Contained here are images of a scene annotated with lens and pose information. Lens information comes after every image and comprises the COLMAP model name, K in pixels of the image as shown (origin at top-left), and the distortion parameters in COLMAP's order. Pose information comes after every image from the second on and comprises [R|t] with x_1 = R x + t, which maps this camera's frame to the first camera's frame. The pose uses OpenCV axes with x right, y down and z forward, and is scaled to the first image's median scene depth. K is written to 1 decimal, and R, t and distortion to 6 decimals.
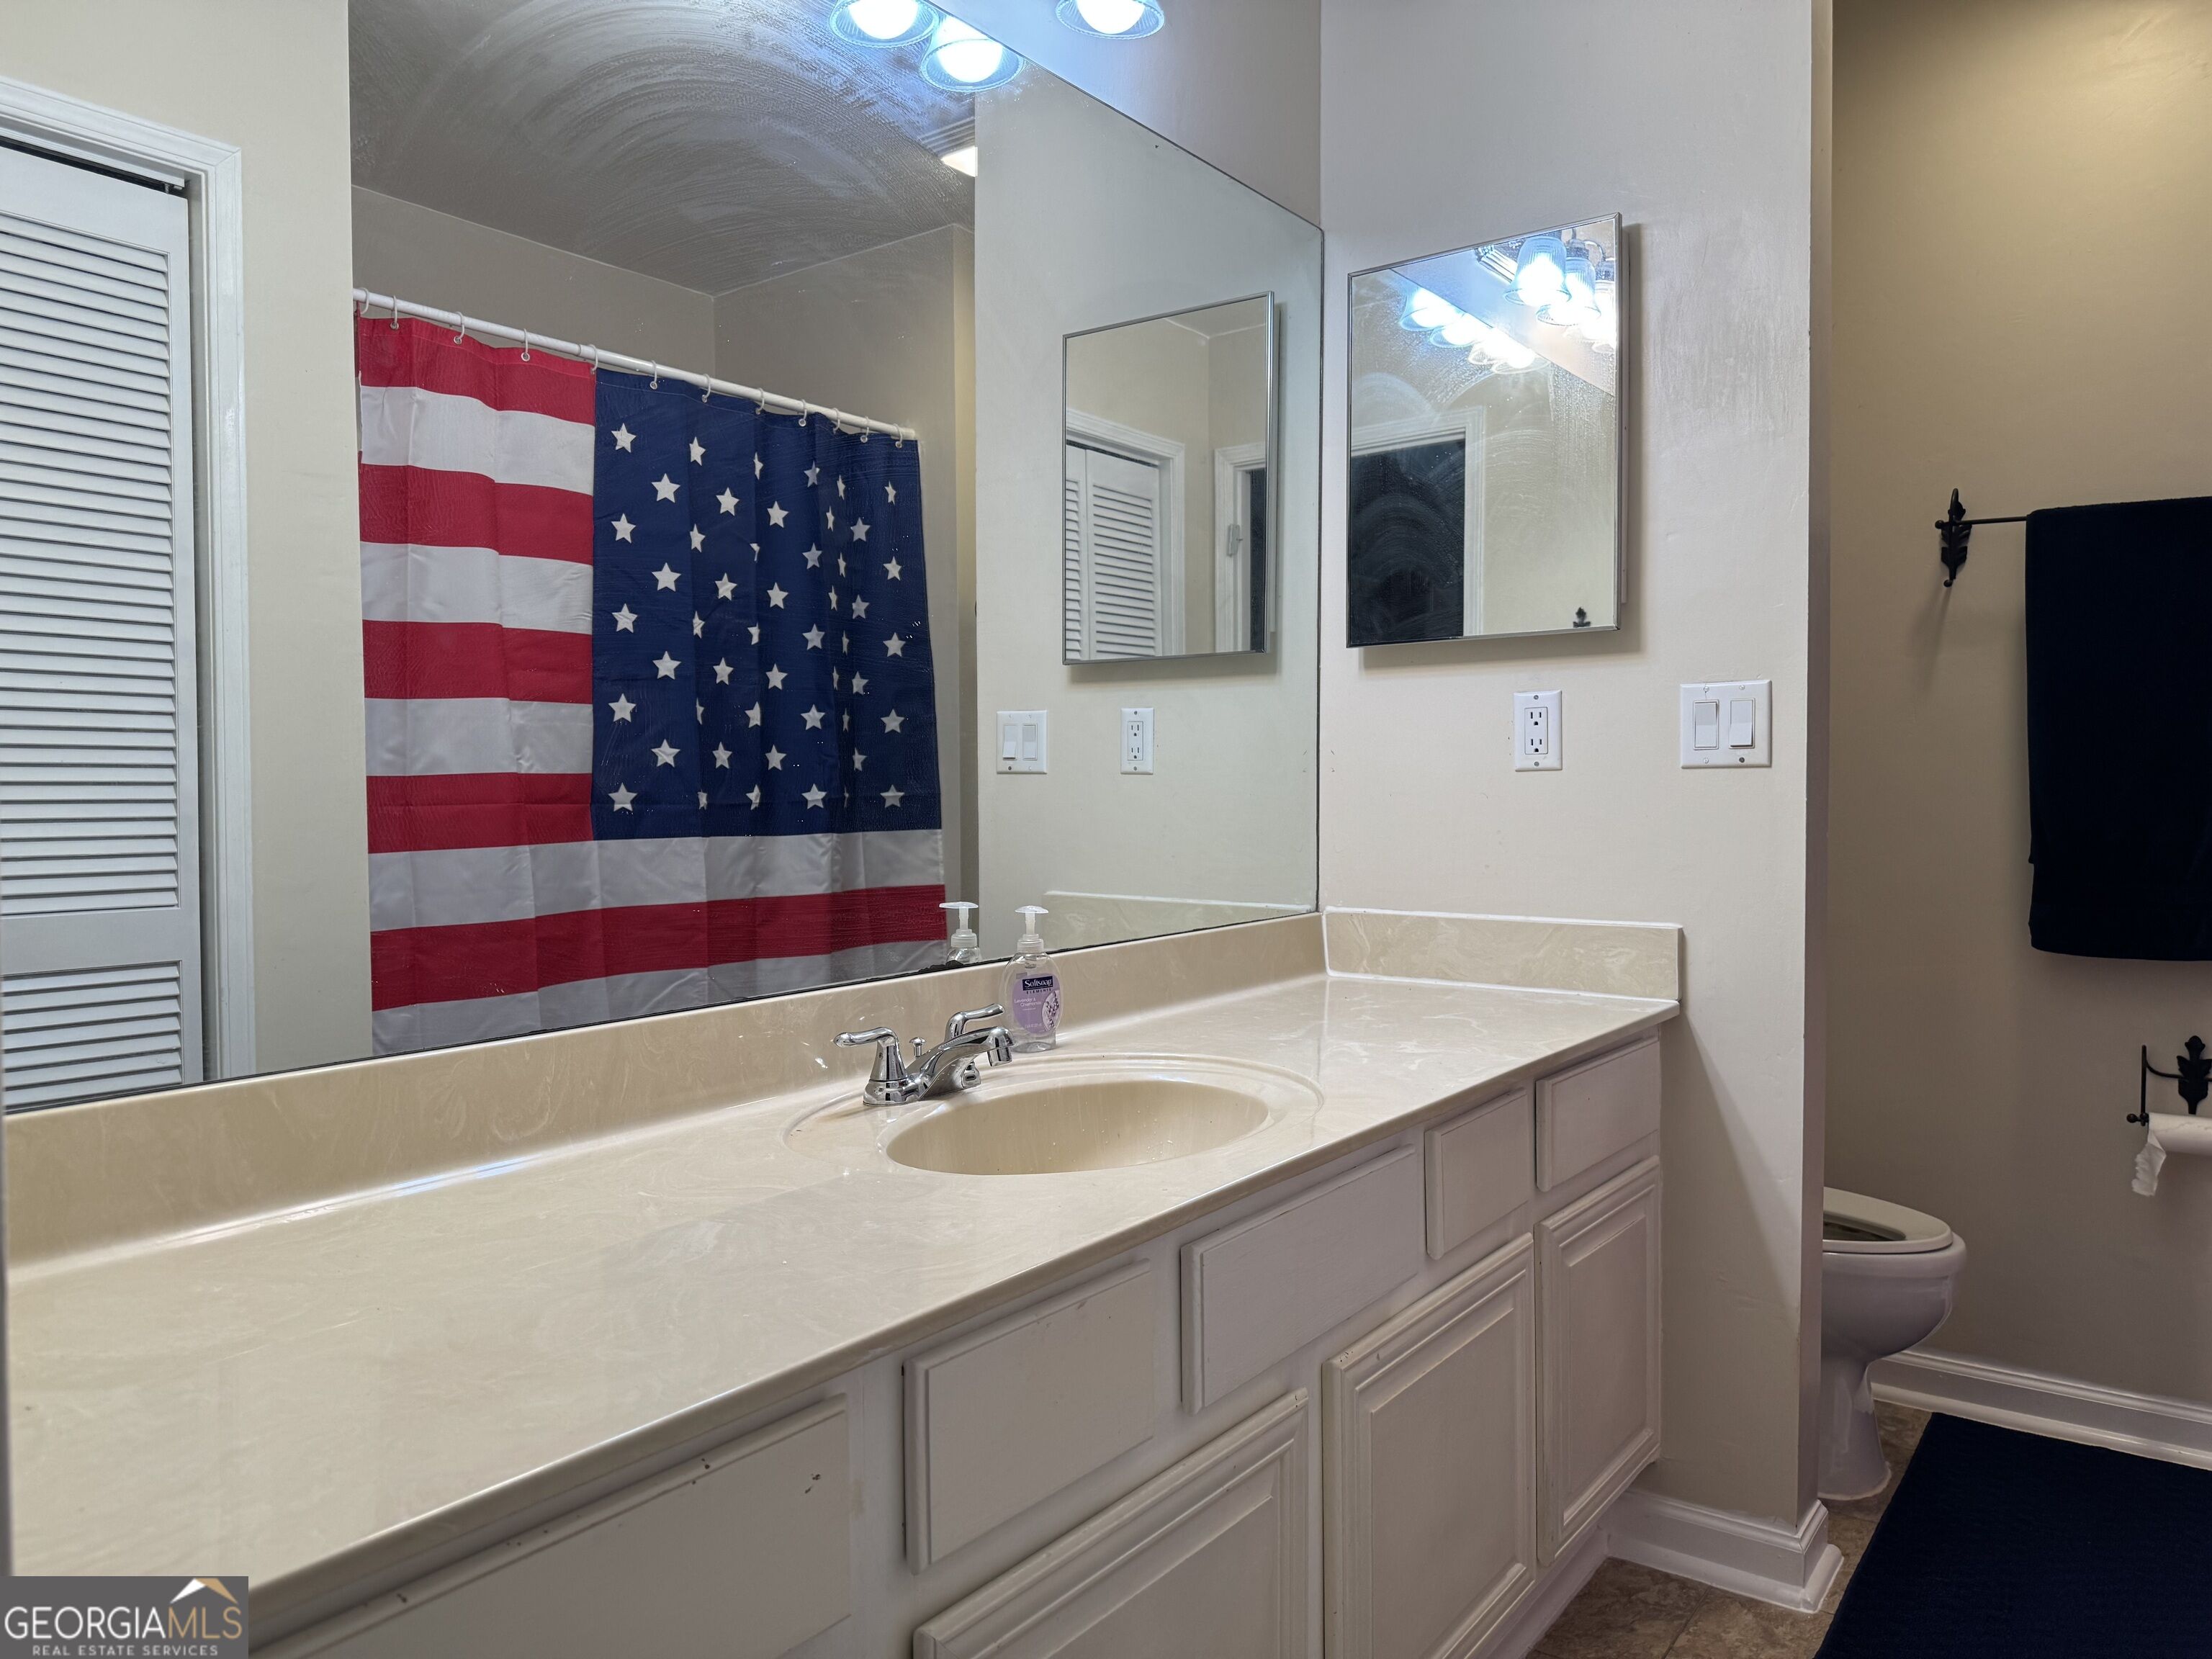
lens RADIAL K [[1546.2, 0, 1105.9], [0, 1546.2, 831.6], [0, 0, 1]] dist [0.009787, 0.000386]
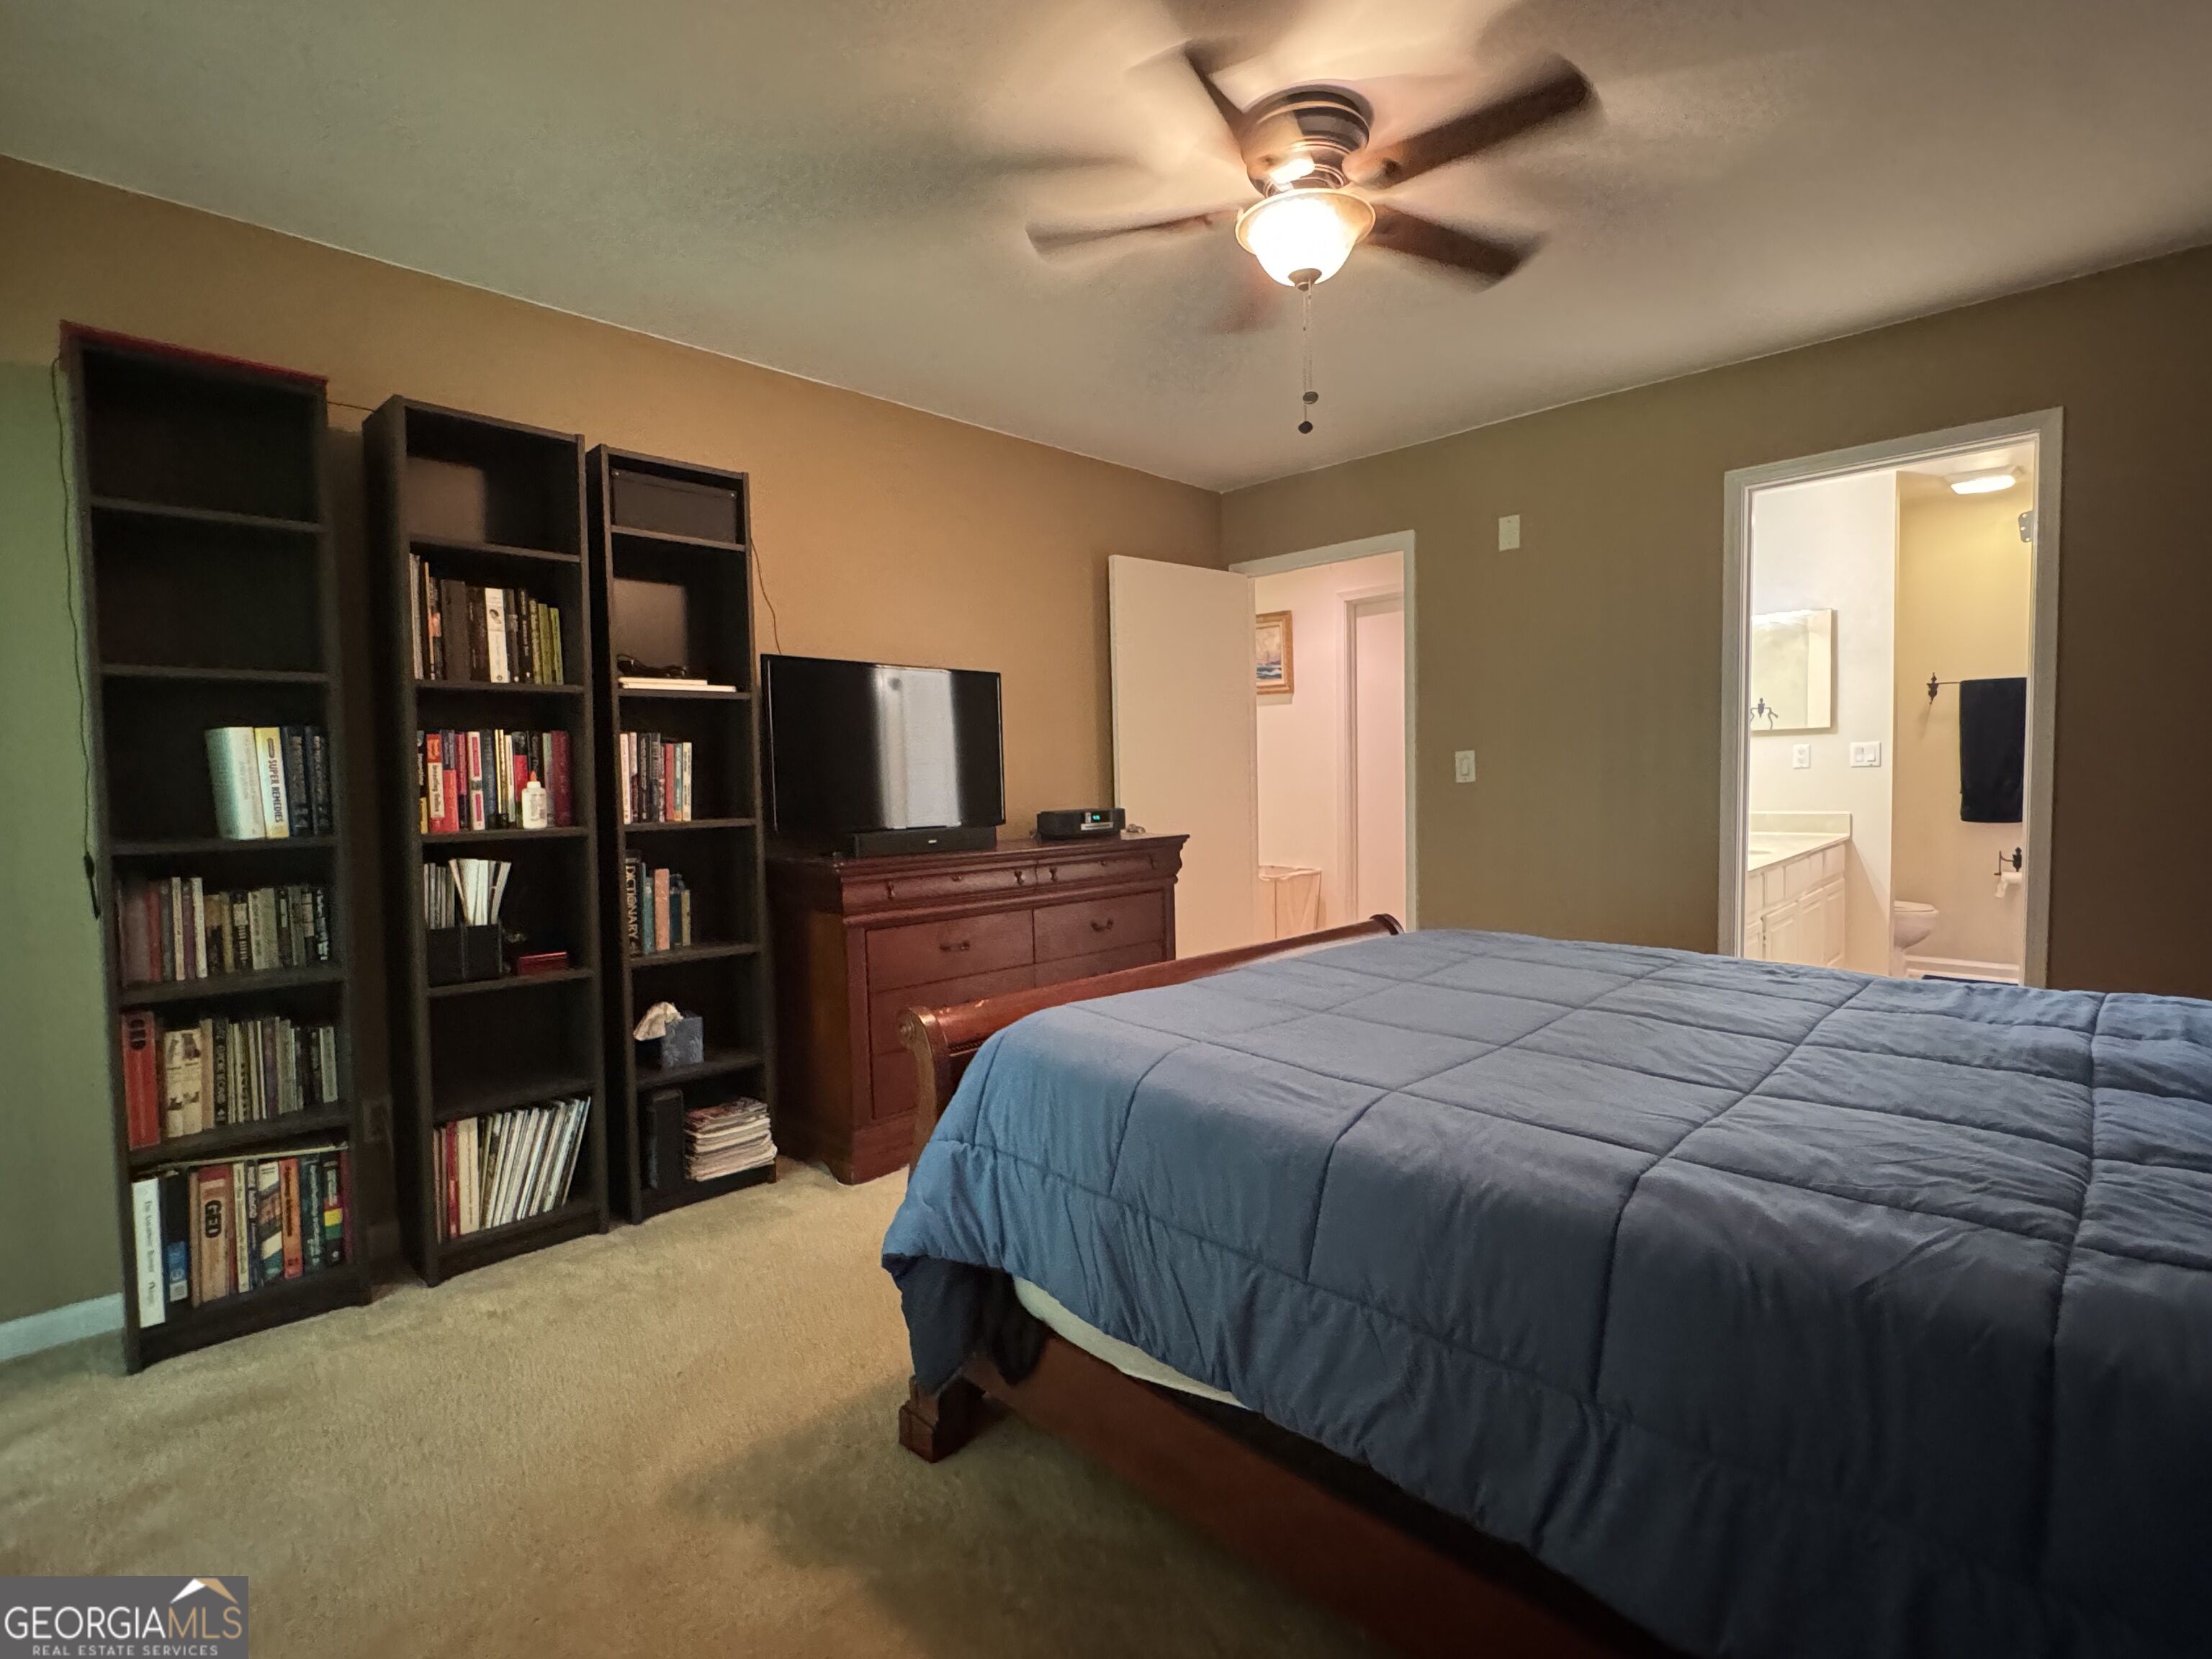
lens RADIAL K [[1022.5, 0, 1106.5], [0, 1022.5, 820.2], [0, 0, 1]] dist [-0.002081, -0.000039]
pose [[0.988732, -0.009157, -0.149418, -0.837232], [0.012414, 0.999705, 0.020875, 0.008311], [0.149183, -0.022495, 0.988554, -1.351634]]
